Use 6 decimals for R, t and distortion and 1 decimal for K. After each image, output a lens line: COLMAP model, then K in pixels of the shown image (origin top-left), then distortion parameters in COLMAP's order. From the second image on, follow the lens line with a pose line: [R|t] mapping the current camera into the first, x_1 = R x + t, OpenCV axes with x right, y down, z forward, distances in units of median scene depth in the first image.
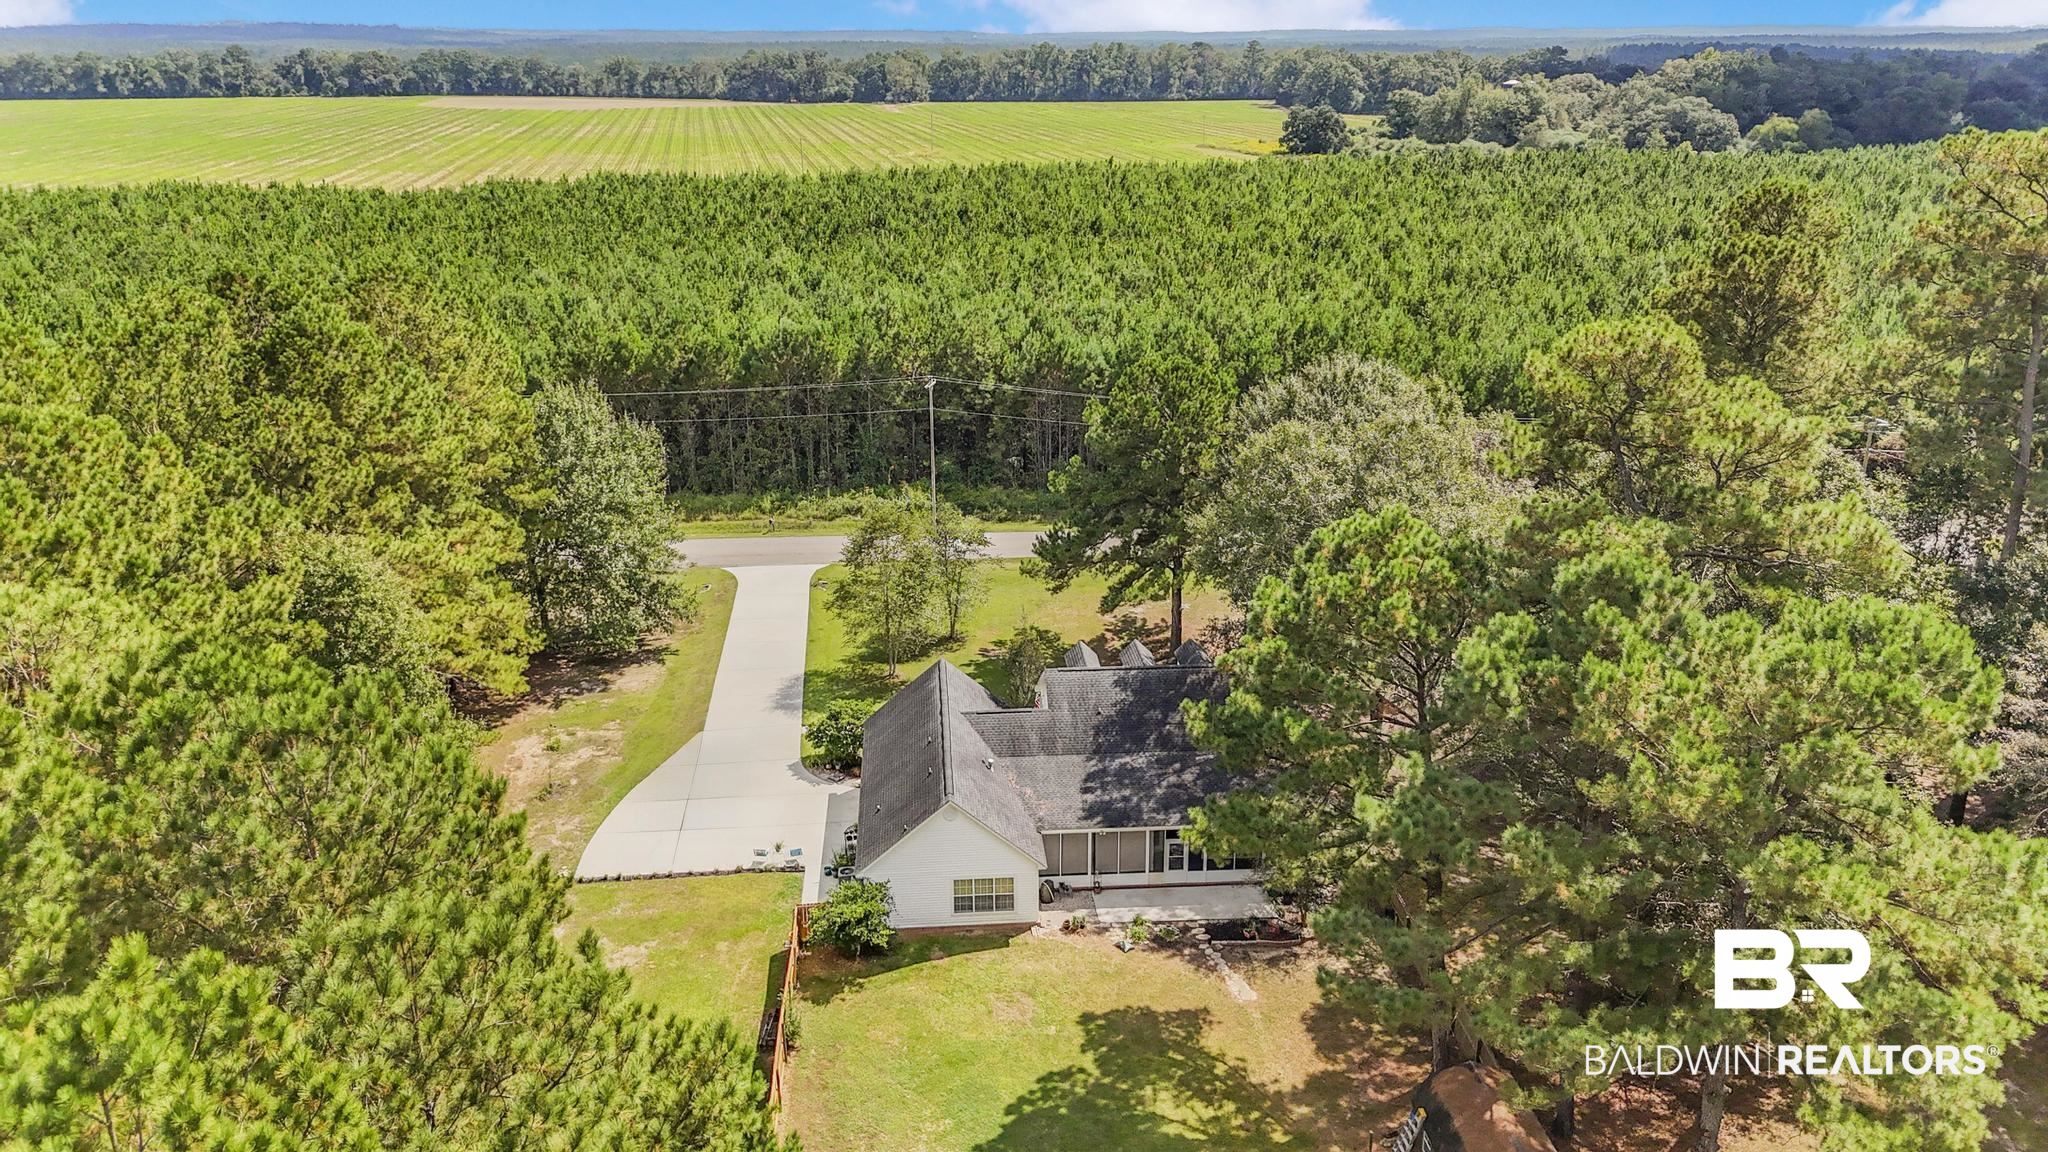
lens RADIAL K [[1459.8, 0, 1024.0], [0, 1459.8, 576.0], [0, 0, 1]] dist [0.007650, 0.001410]
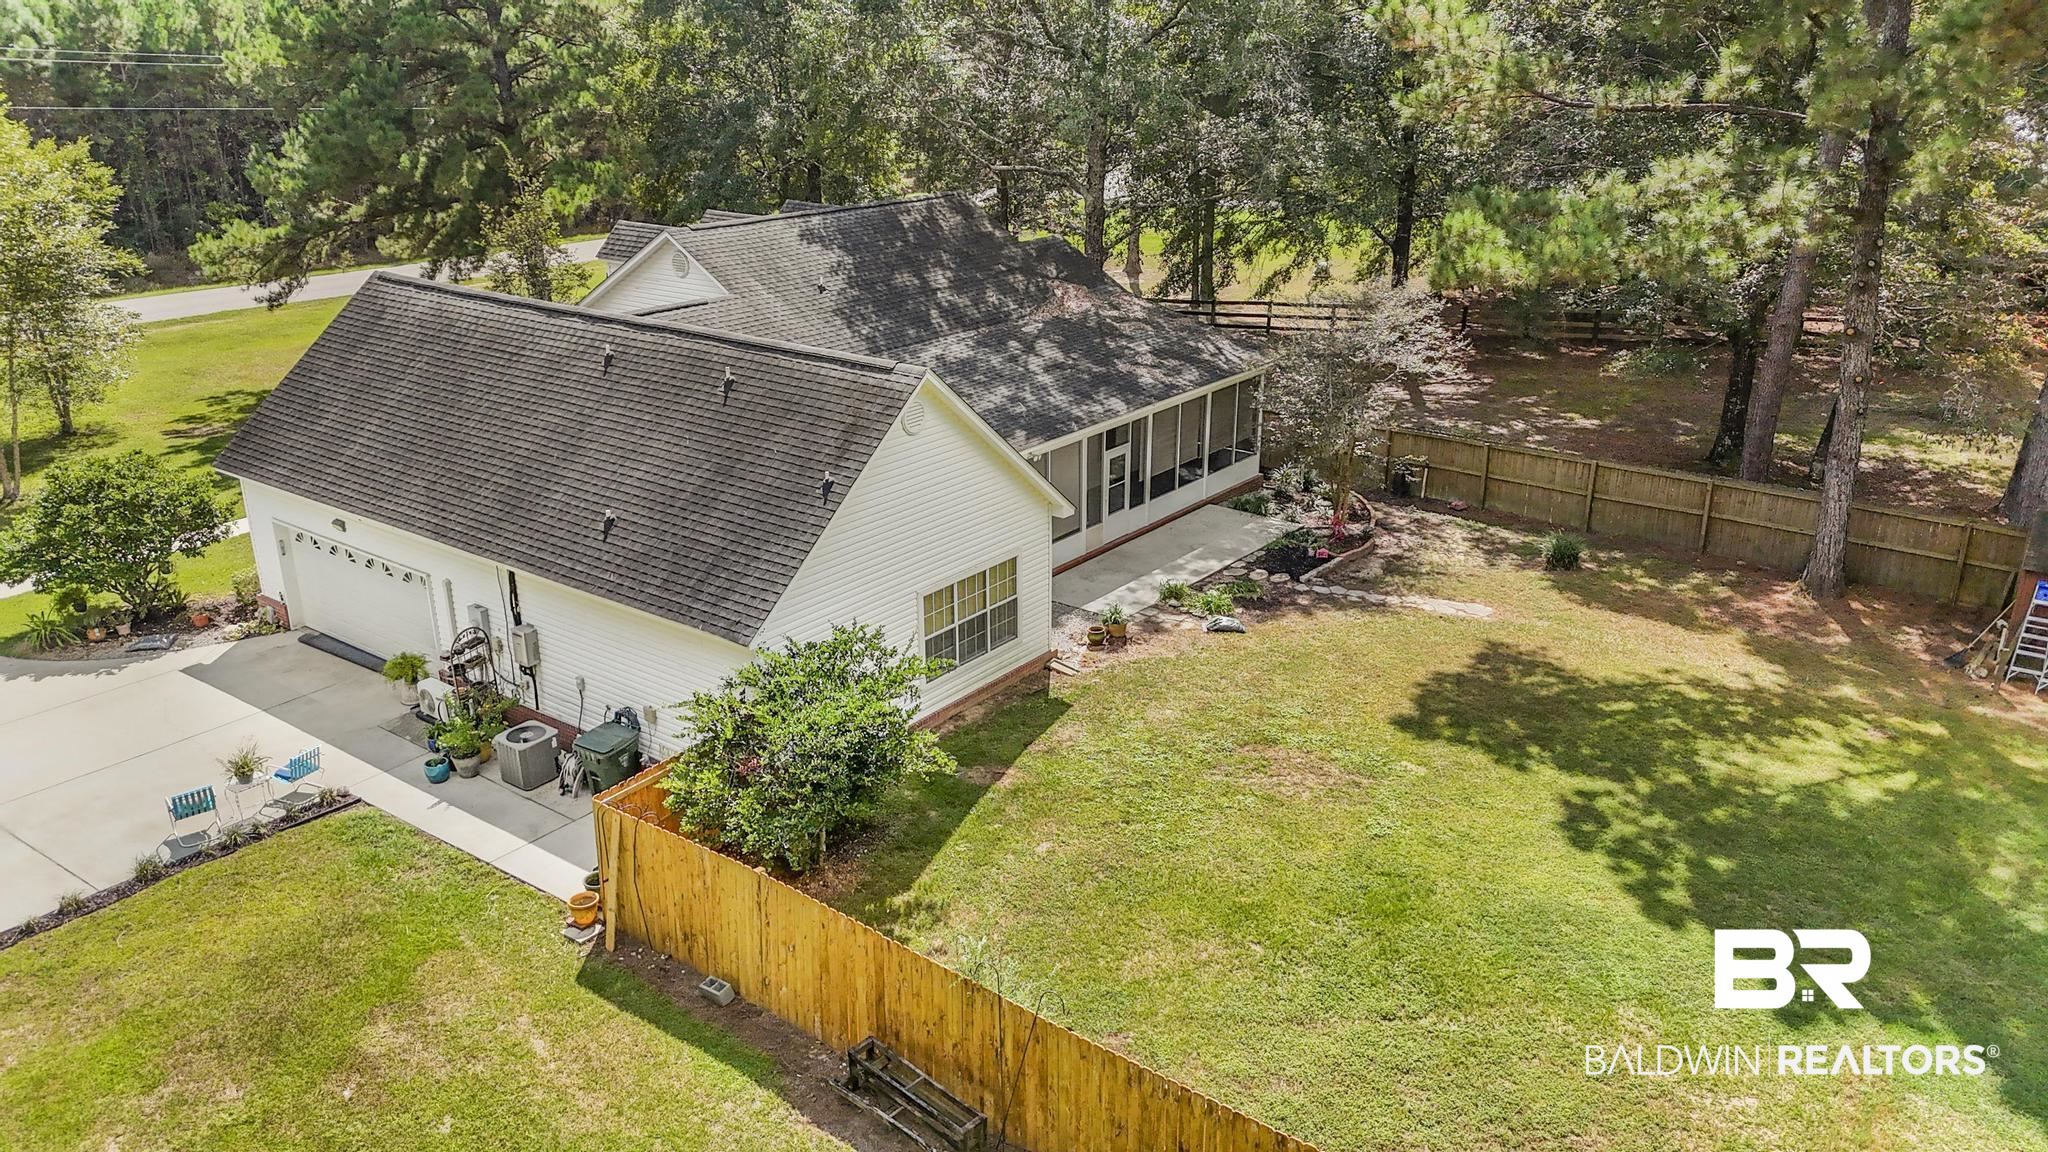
lens RADIAL K [[1459.8, 0, 1024.0], [0, 1459.8, 576.0], [0, 0, 1]] dist [0.007650, 0.001410]
pose [[0.676964, -0.260649, 0.688318, -0.341710], [0.239966, 0.962256, 0.128375, 0.179944], [-0.695799, 0.078267, 0.713960, 0.790376]]
